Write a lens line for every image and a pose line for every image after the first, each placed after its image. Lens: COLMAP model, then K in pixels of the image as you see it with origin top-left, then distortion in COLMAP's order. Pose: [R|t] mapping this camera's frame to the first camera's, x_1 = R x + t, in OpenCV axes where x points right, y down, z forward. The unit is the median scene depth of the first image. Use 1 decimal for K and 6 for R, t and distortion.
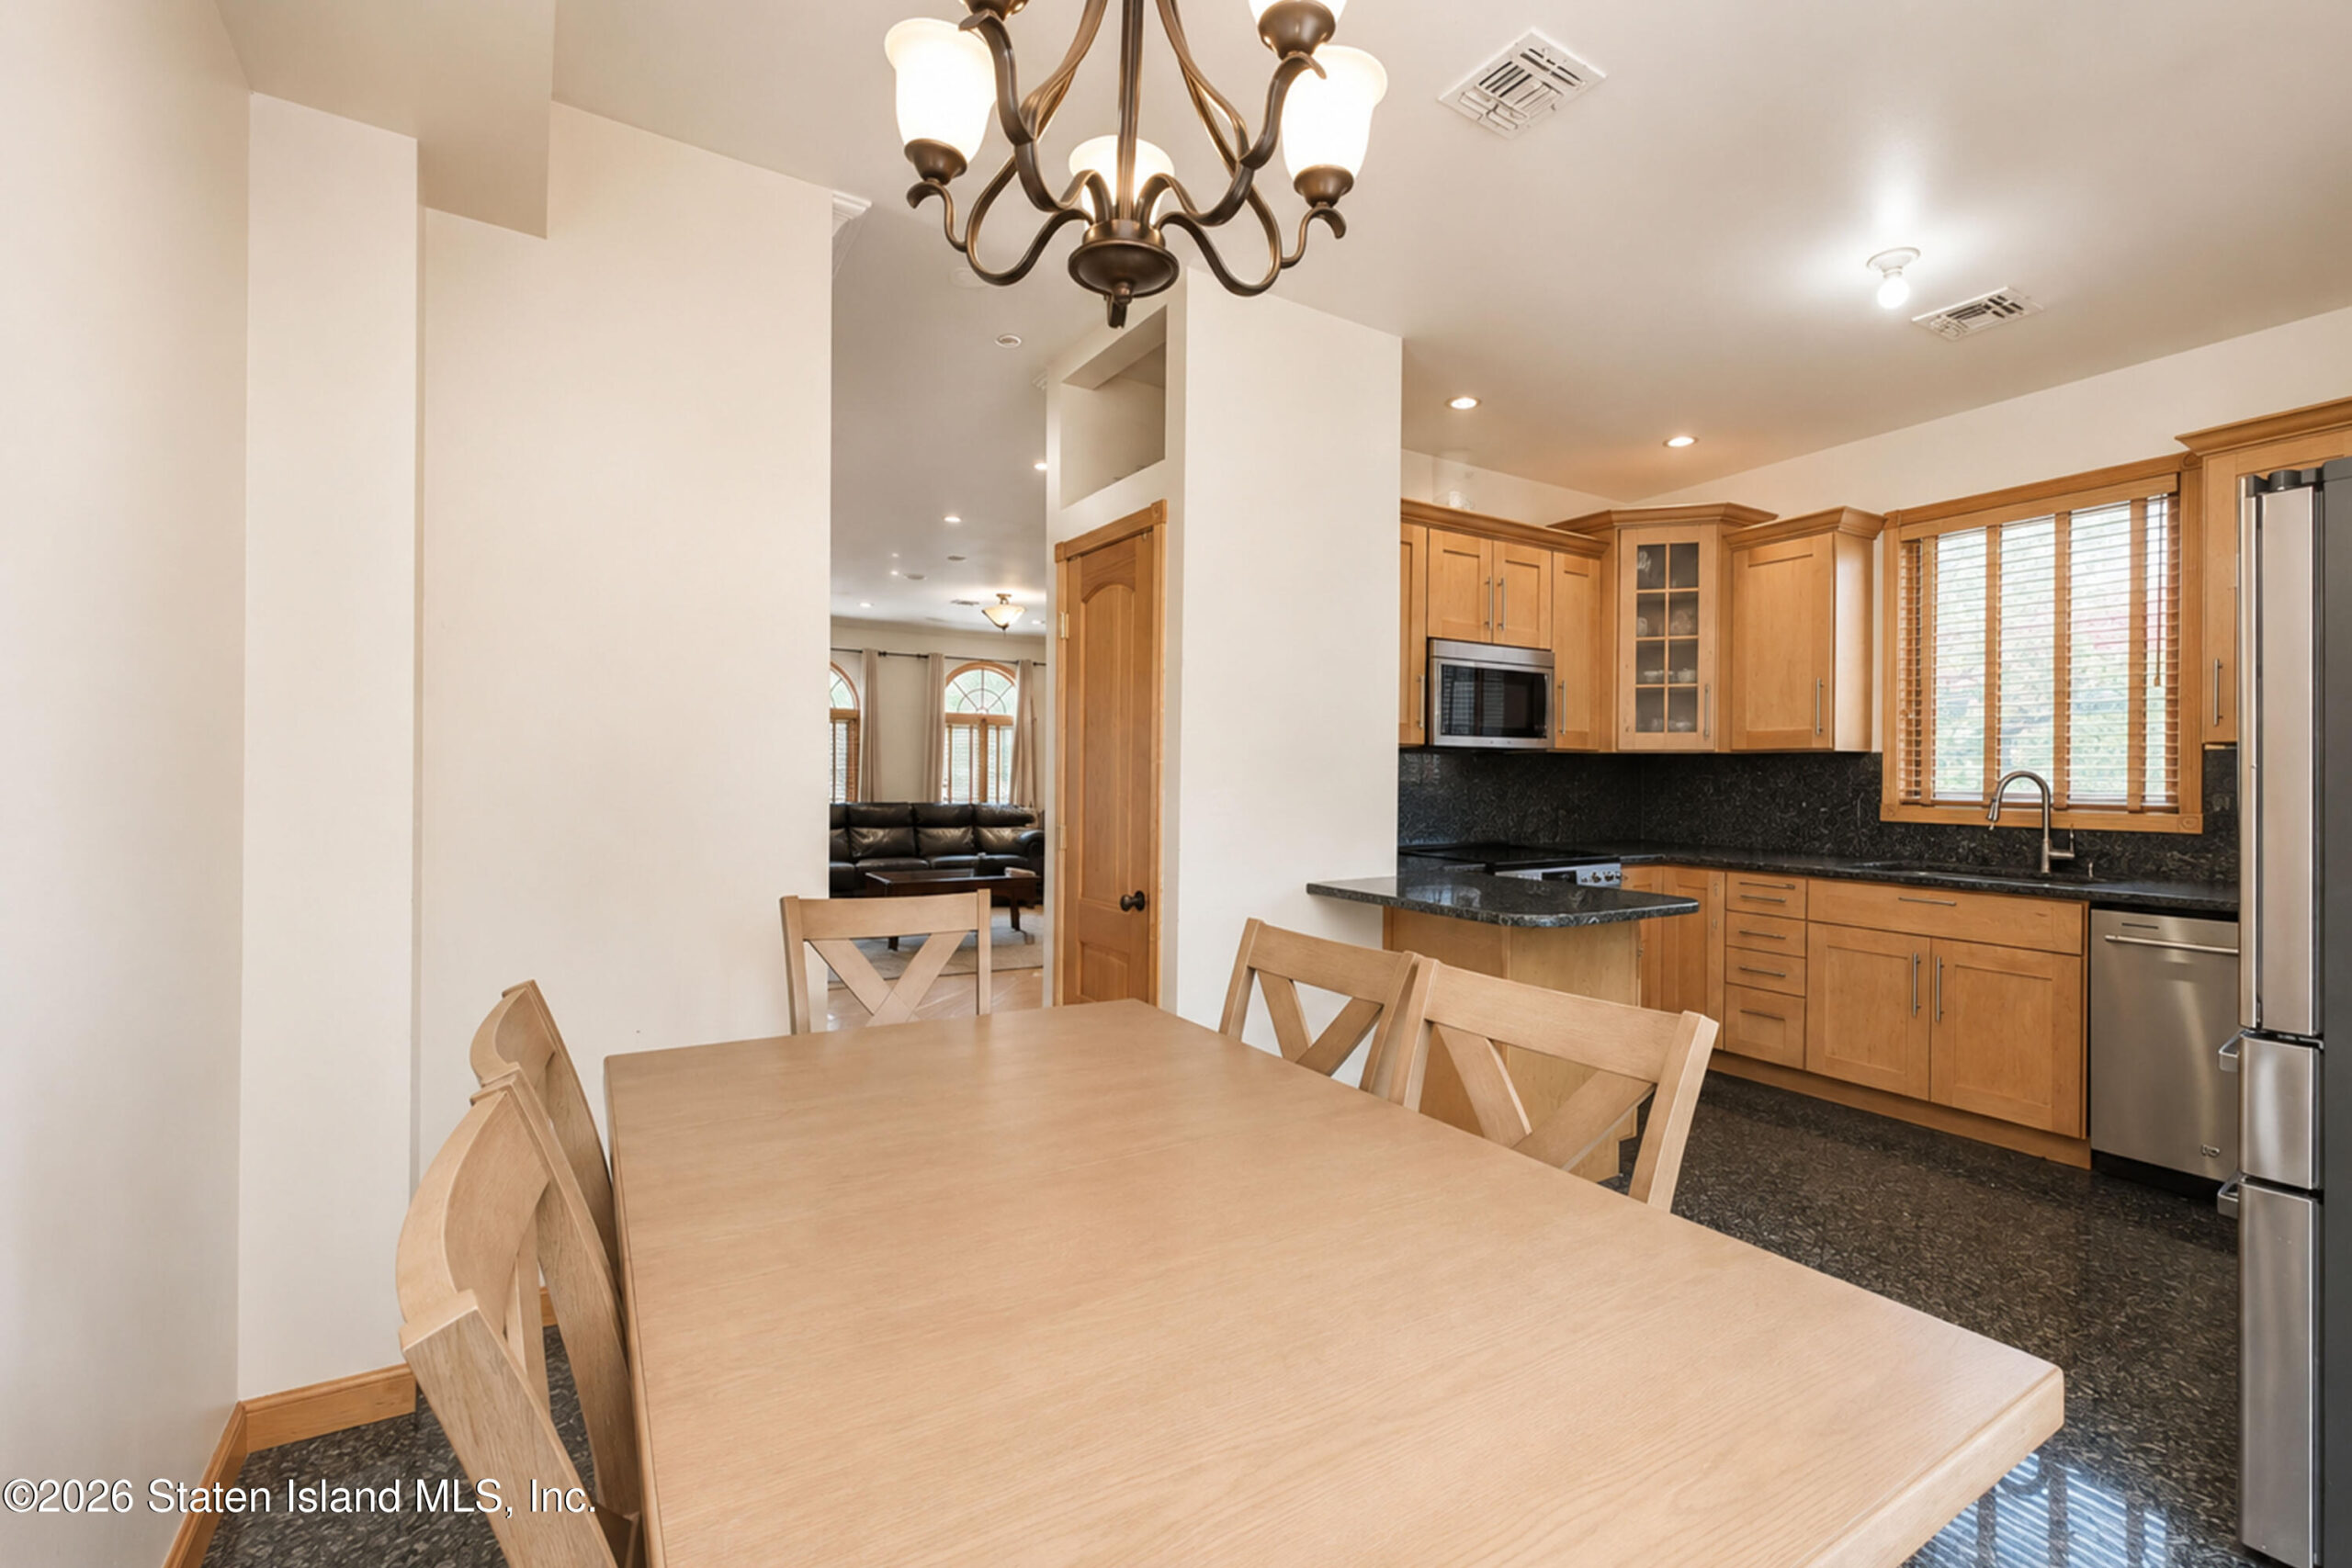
lens RADIAL K [[1004.5, 0, 1142.4], [0, 1004.5, 797.6], [0, 0, 1]] dist [-0.025358, 0.000059]
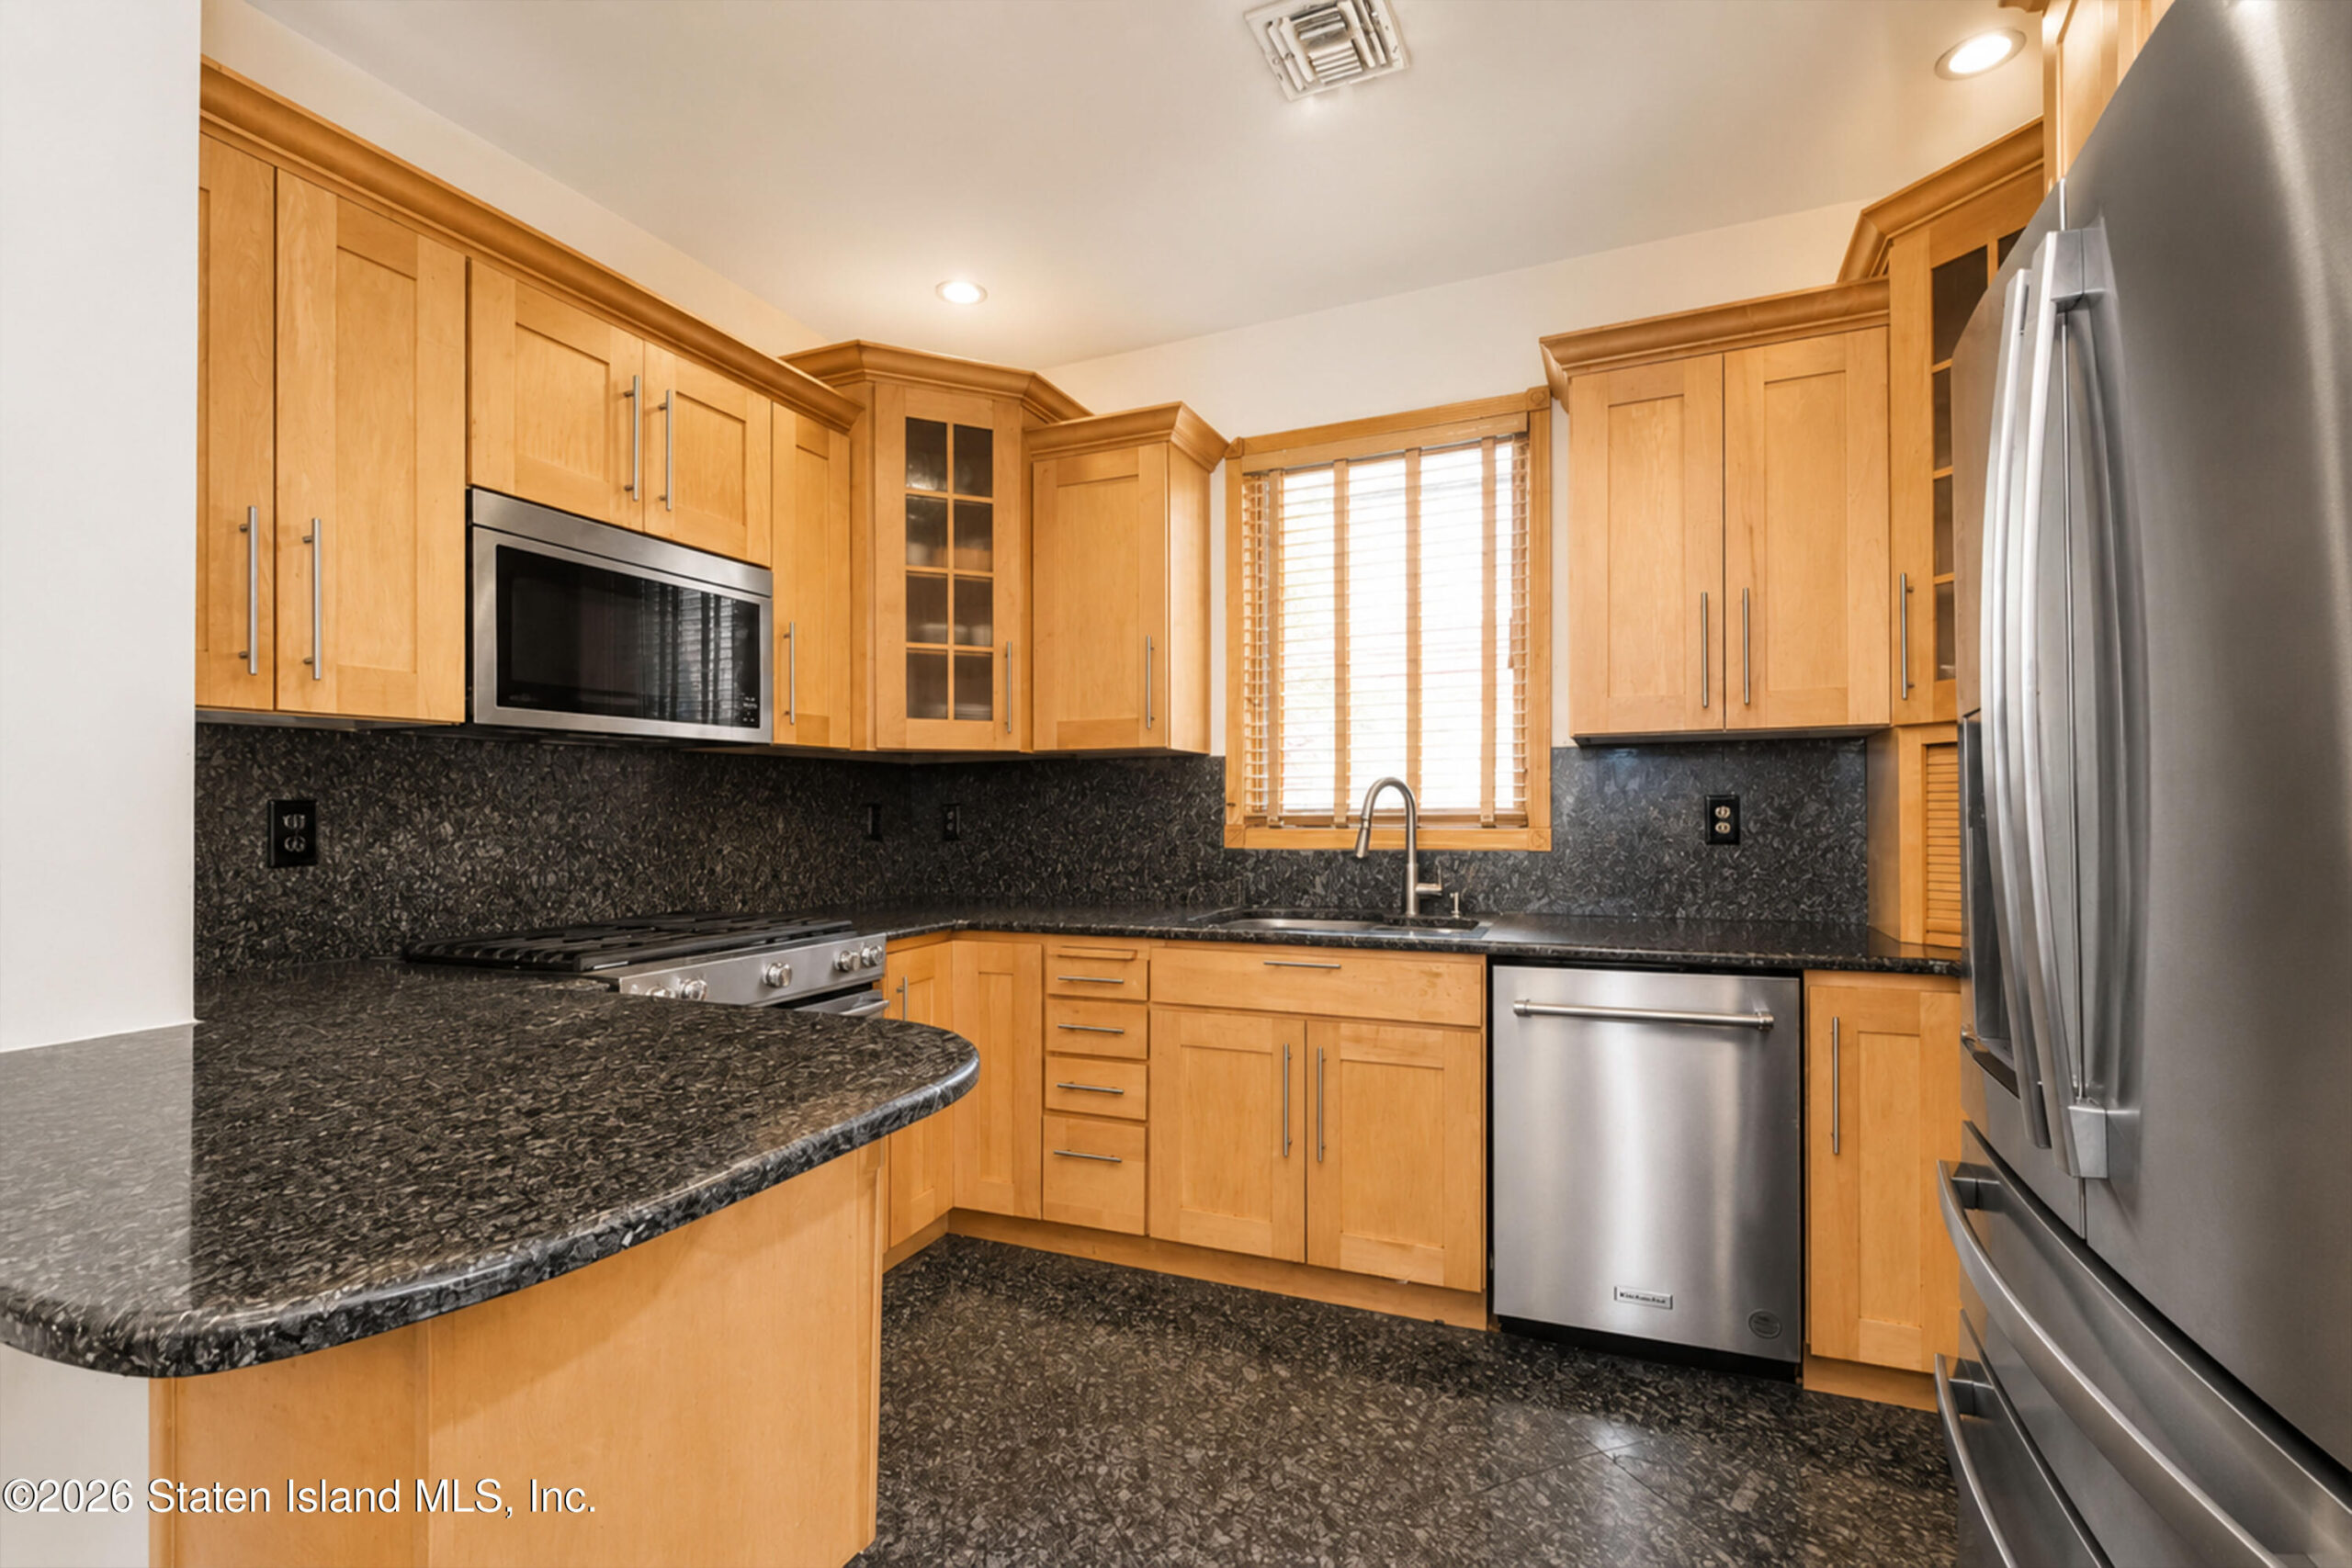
lens RADIAL K [[1004.5, 0, 1142.4], [0, 1004.5, 797.6], [0, 0, 1]] dist [-0.025358, 0.000059]
pose [[0.792054, -0.008110, 0.610397, 0.247148], [0.019714, 0.999730, -0.012299, -0.006626], [-0.610132, 0.021774, 0.792001, 0.448988]]
